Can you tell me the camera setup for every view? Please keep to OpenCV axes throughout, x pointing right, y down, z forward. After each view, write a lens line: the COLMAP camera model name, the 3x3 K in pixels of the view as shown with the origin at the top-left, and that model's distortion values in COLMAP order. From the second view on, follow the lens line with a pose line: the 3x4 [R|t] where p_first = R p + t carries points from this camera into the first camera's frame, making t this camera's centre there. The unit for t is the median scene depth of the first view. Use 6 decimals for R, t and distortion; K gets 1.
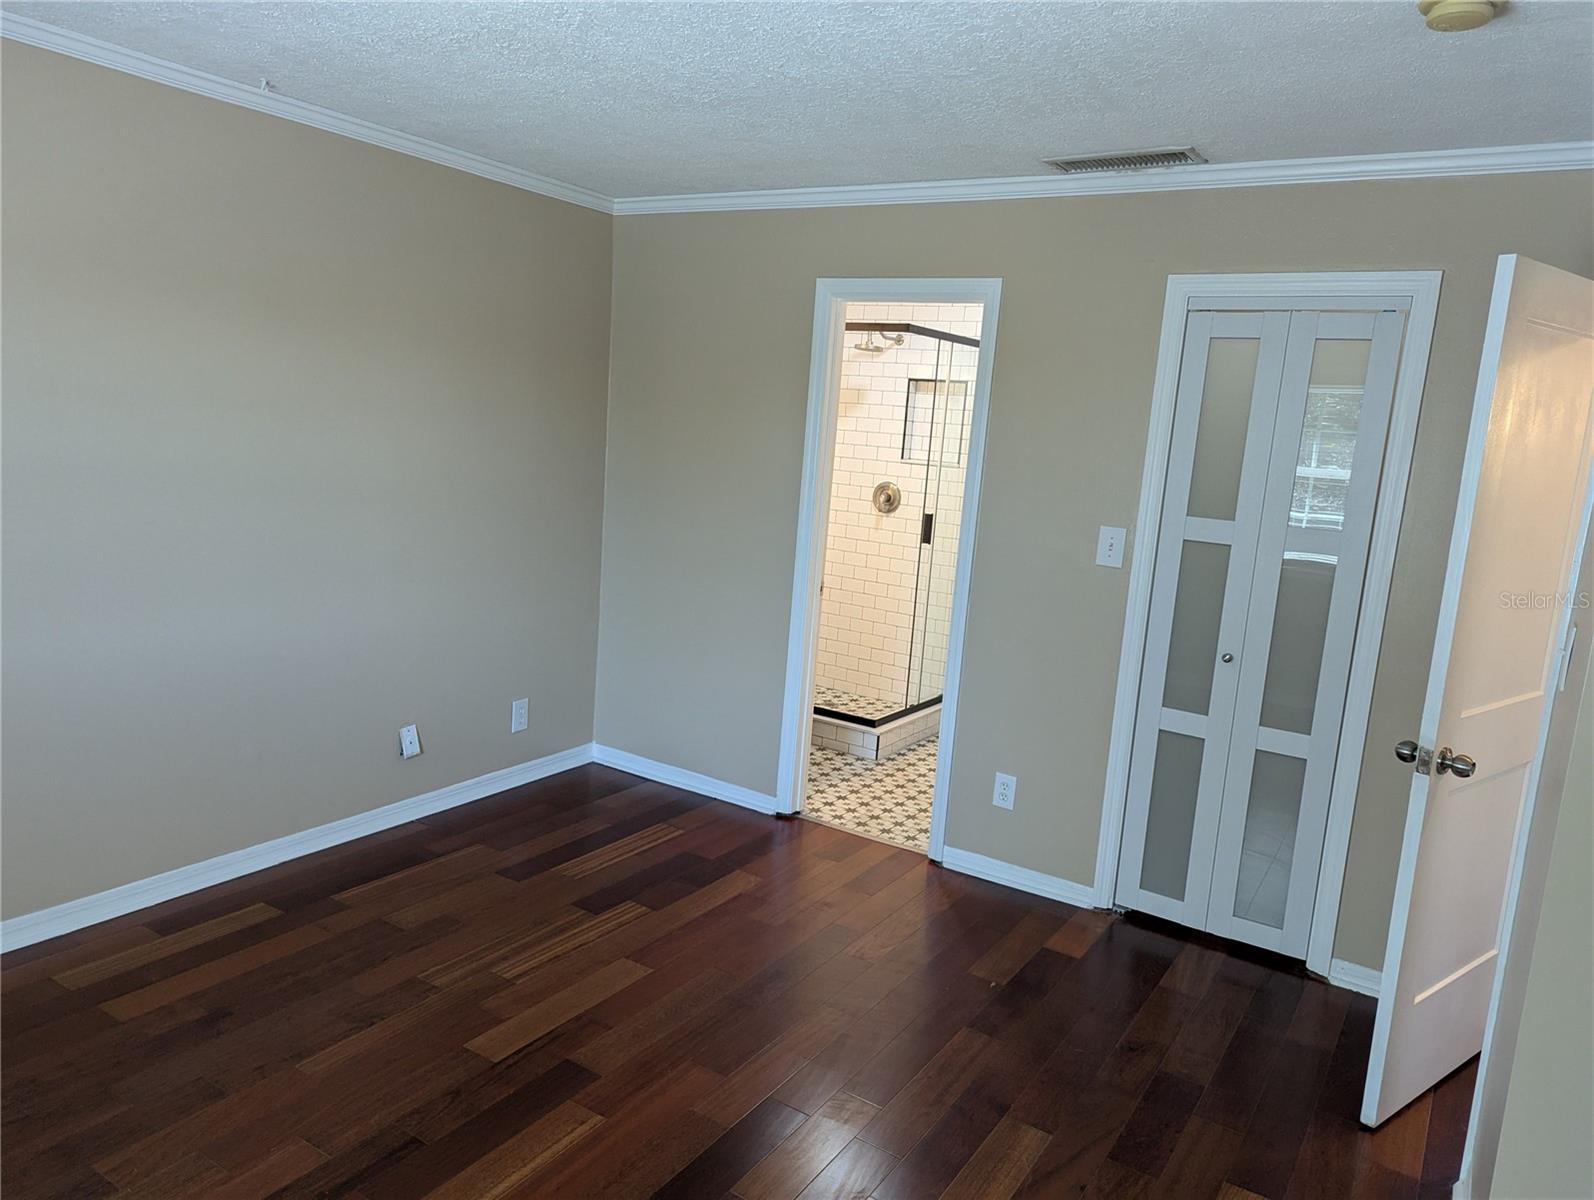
lens RADIAL K [[1106.9, 0, 795.1], [0, 1106.9, 600.8], [0, 0, 1]] dist [0.026416, -0.002717]
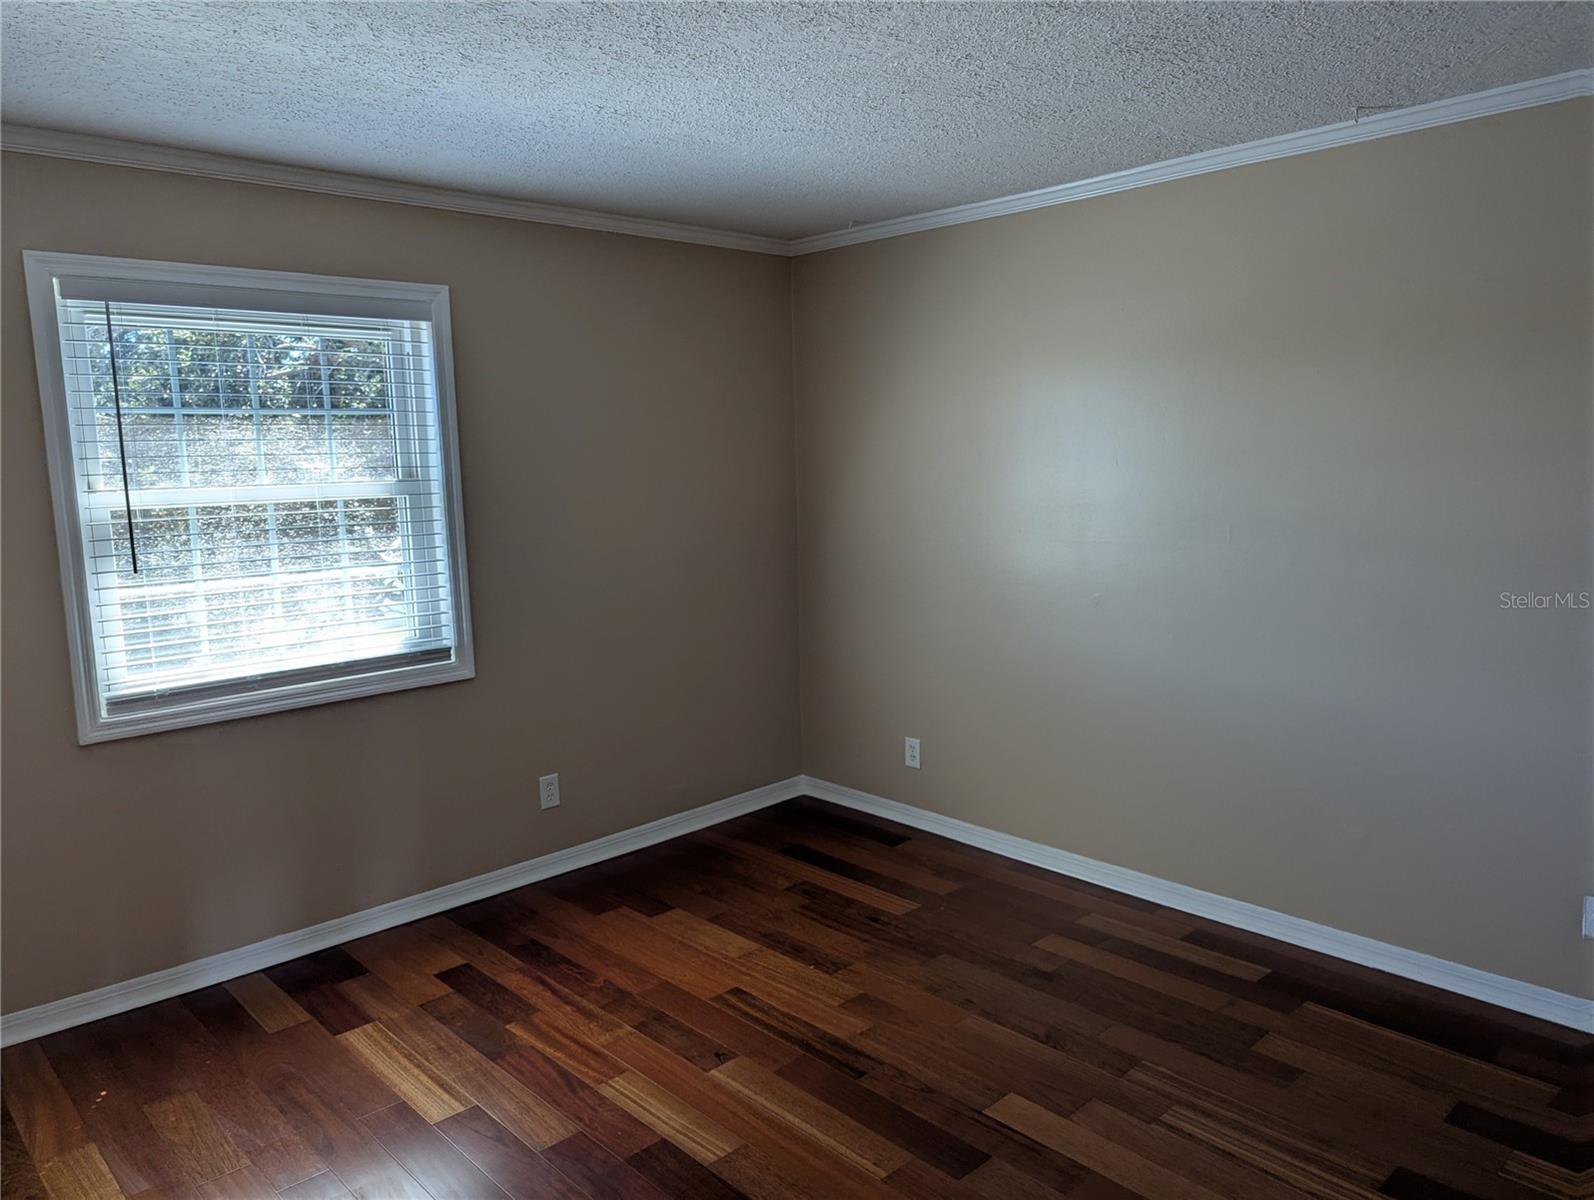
lens RADIAL K [[1106.9, 0, 797.7], [0, 1106.9, 601.6], [0, 0, 1]] dist [0.026416, -0.002717]
pose [[-0.243845, 0.065031, -0.967631, 0.680538], [-0.146547, 0.983822, 0.103049, -0.107315], [0.958678, 0.166931, -0.230370, 0.966446]]
